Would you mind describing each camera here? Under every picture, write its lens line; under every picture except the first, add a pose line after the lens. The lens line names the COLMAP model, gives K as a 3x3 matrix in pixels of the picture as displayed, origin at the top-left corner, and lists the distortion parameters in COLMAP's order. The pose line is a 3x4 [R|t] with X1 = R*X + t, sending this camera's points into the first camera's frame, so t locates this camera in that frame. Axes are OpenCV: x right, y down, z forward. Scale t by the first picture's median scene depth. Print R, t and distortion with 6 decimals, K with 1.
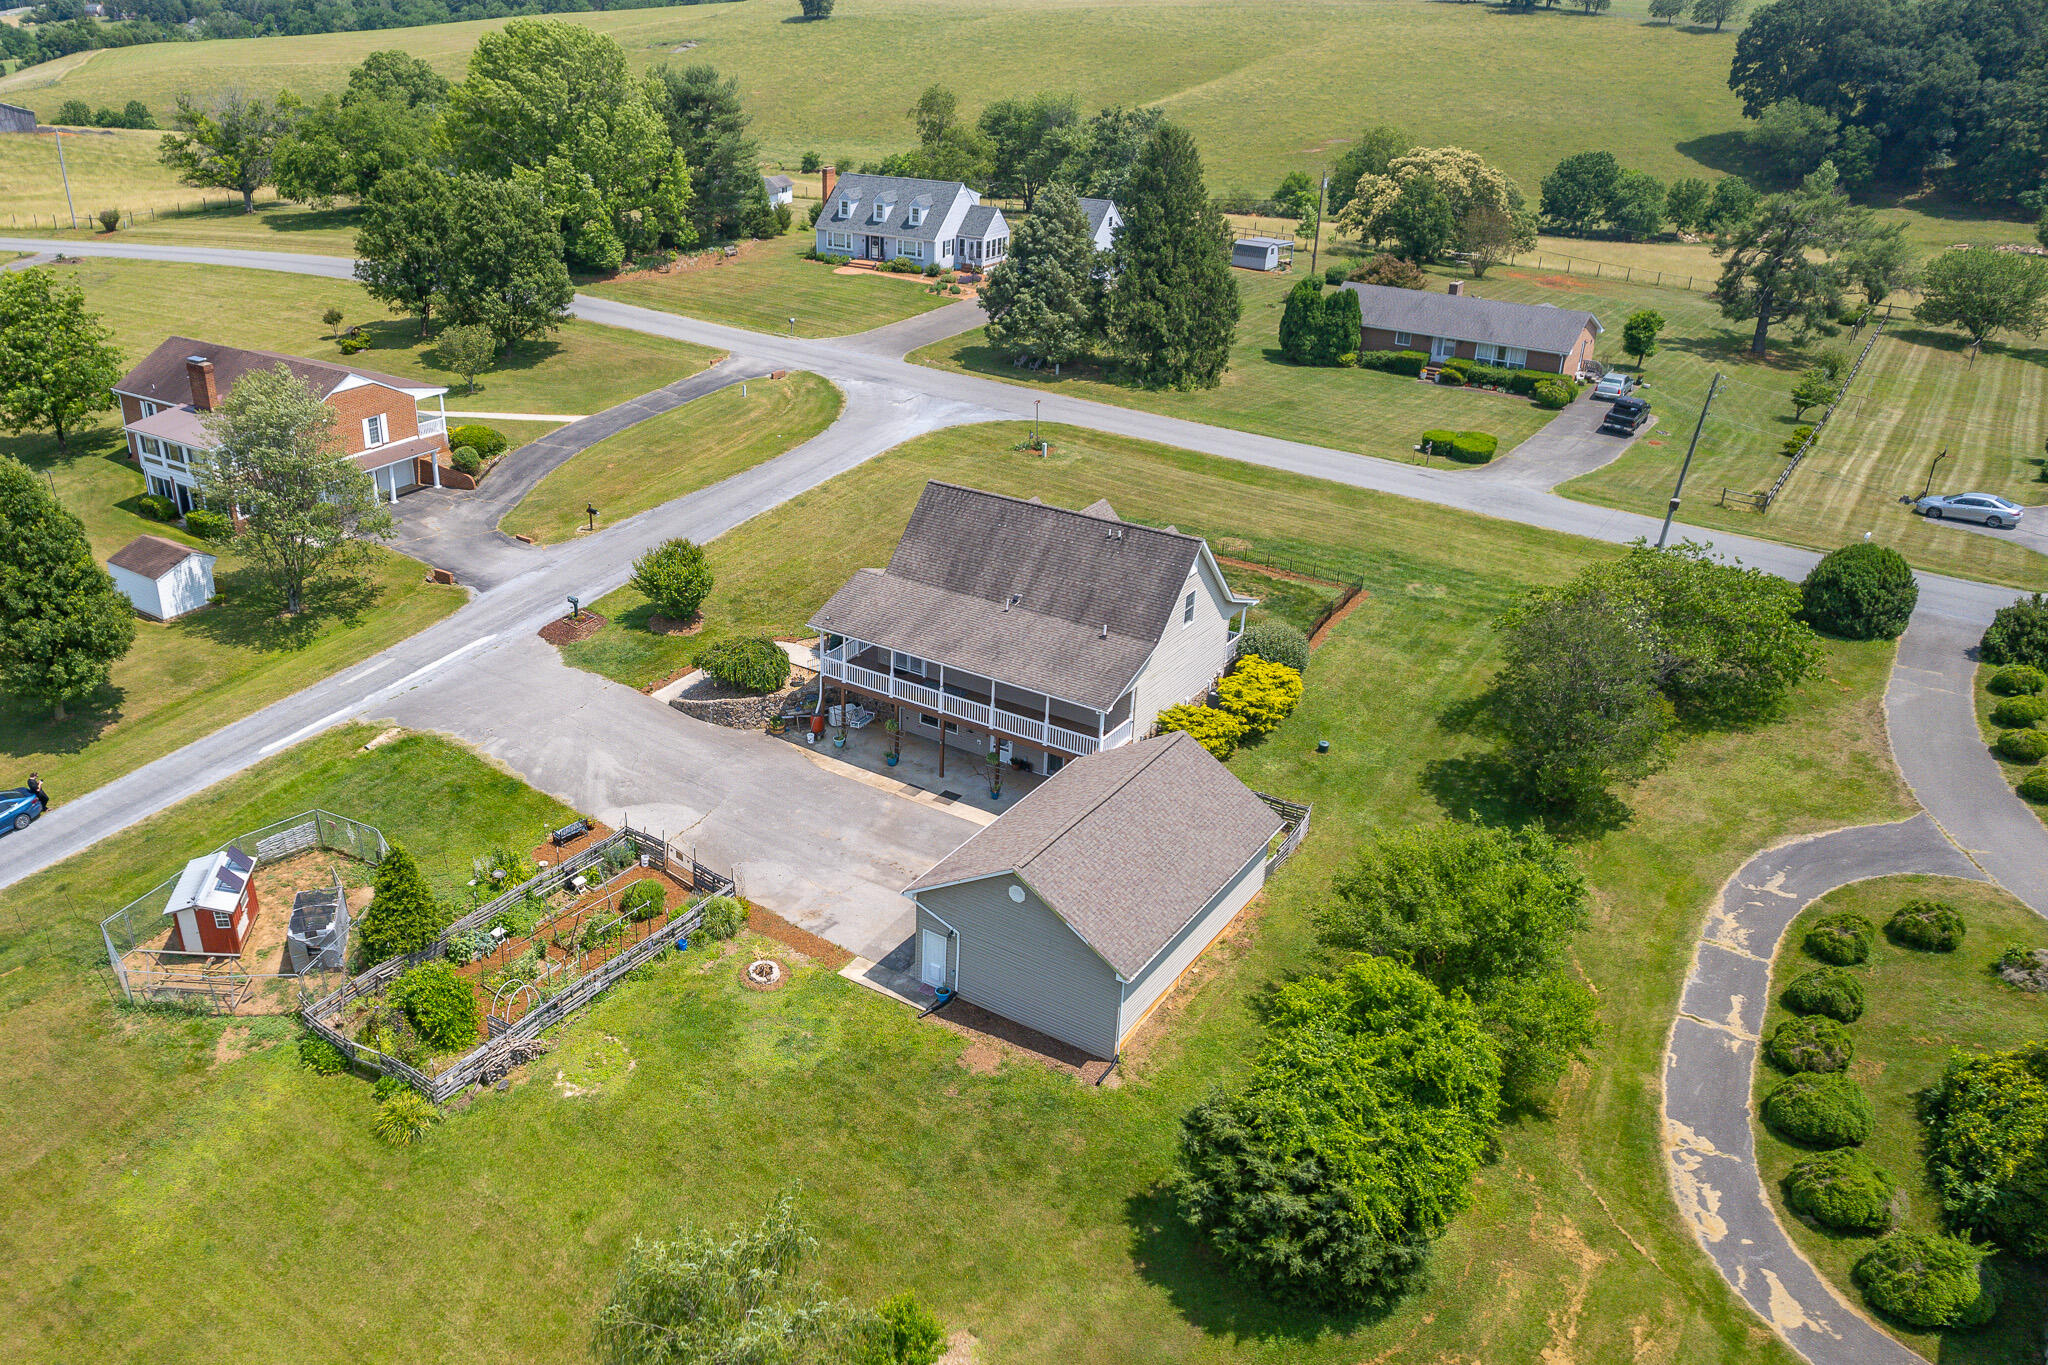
lens RADIAL K [[1601.8, 0, 833.7], [0, 1601.8, 680.7], [0, 0, 1]] dist [-0.035553, 0.013503]
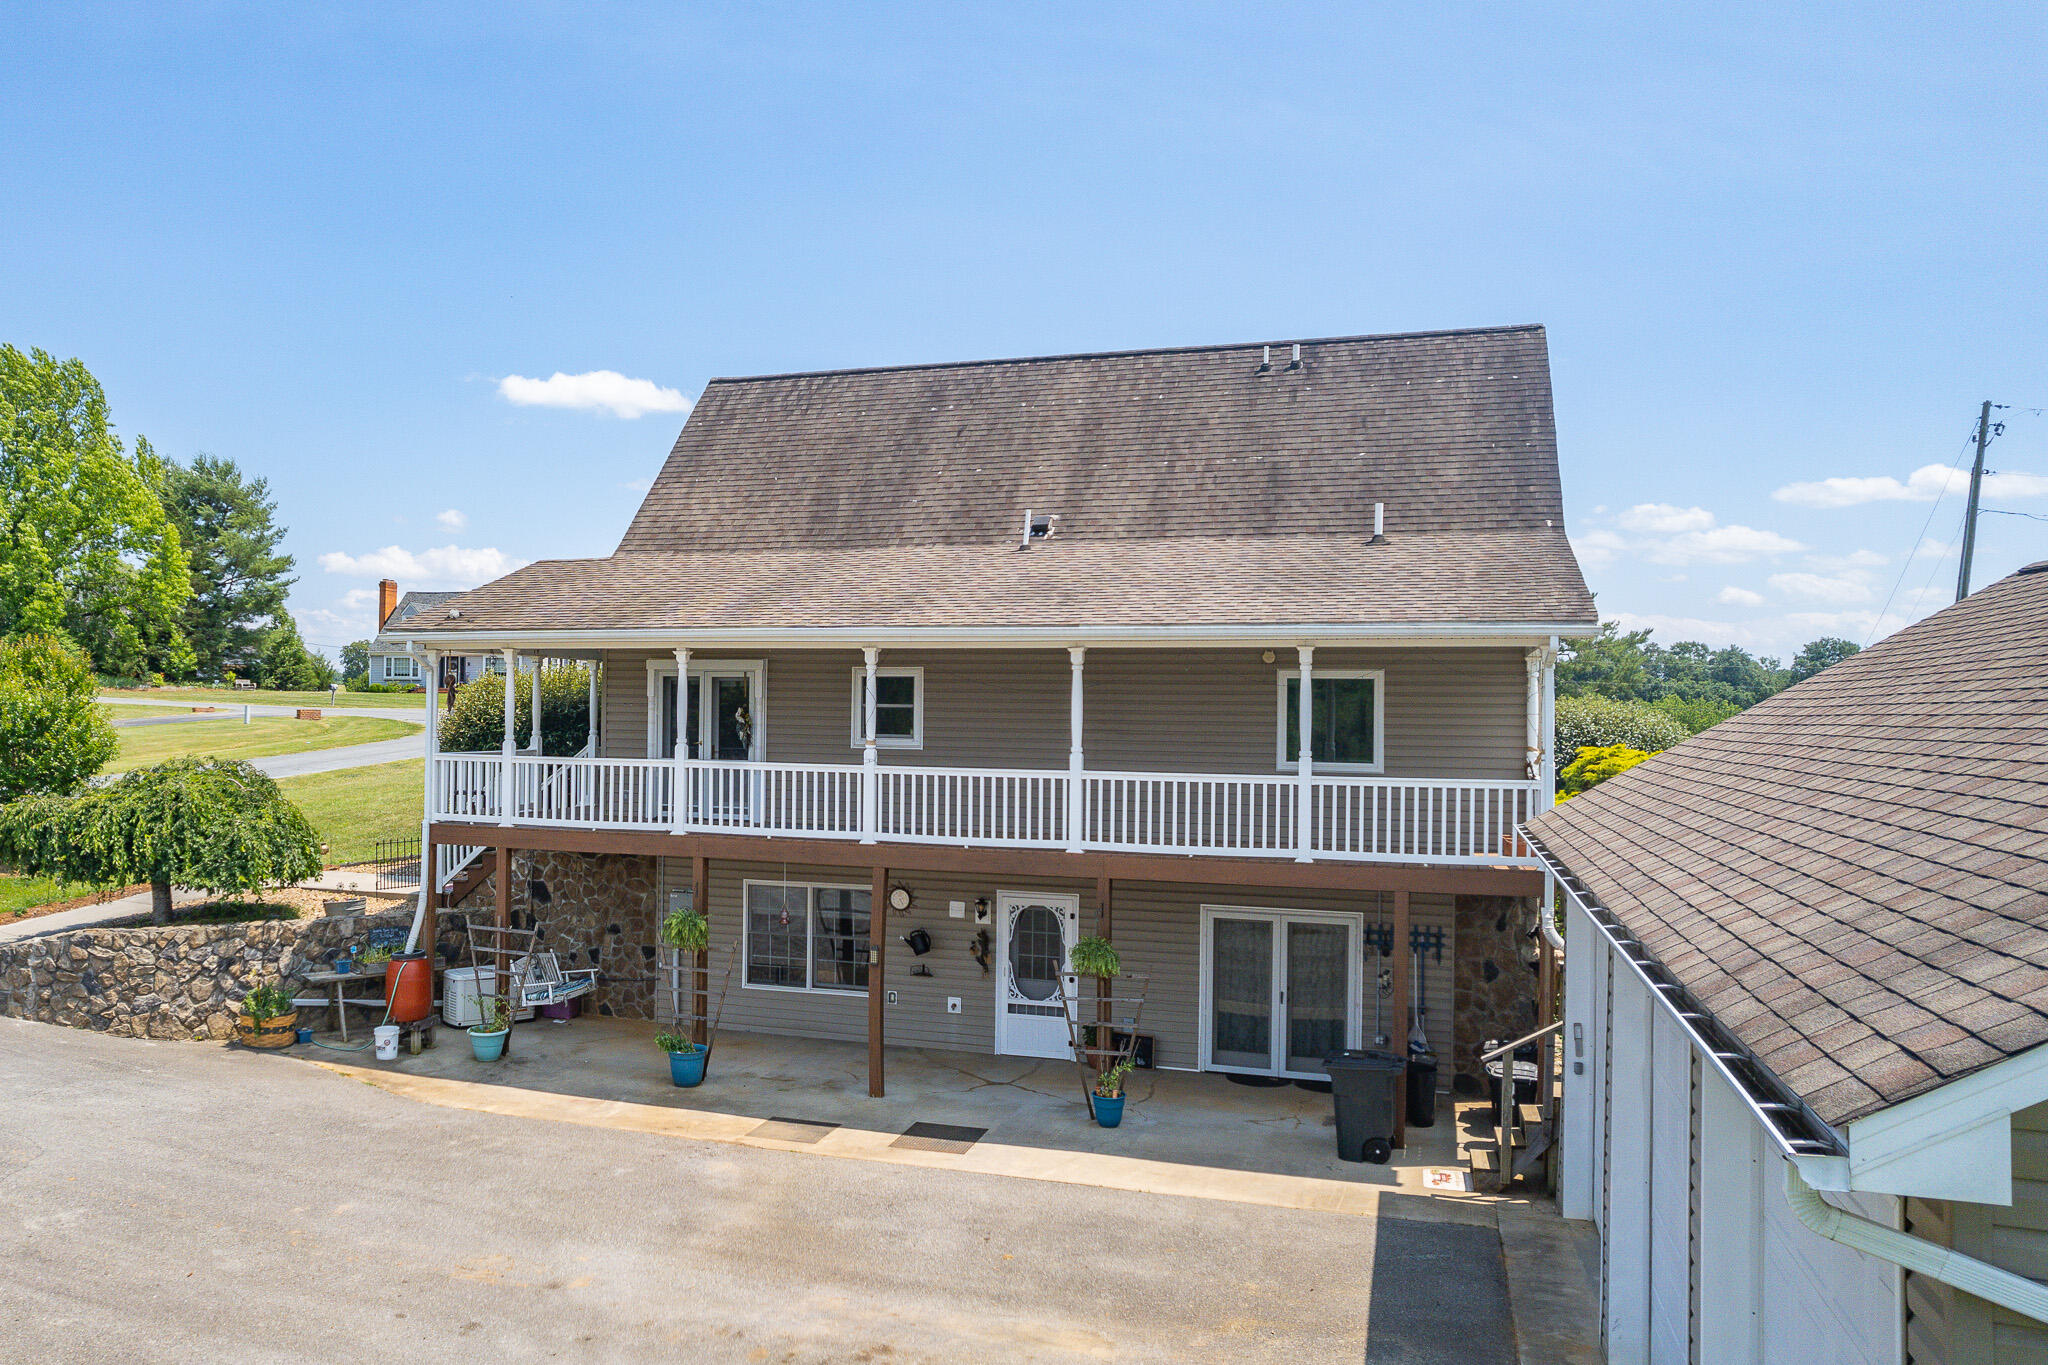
lens RADIAL K [[1553.5, 0, 823.9], [0, 1553.5, 686.2], [0, 0, 1]] dist [-0.058676, 0.039773]
pose [[0.959868, 0.021518, 0.279626, -0.016562], [0.102661, 0.900892, -0.421729, 0.096236], [-0.260987, 0.433511, 0.862528, 0.653932]]
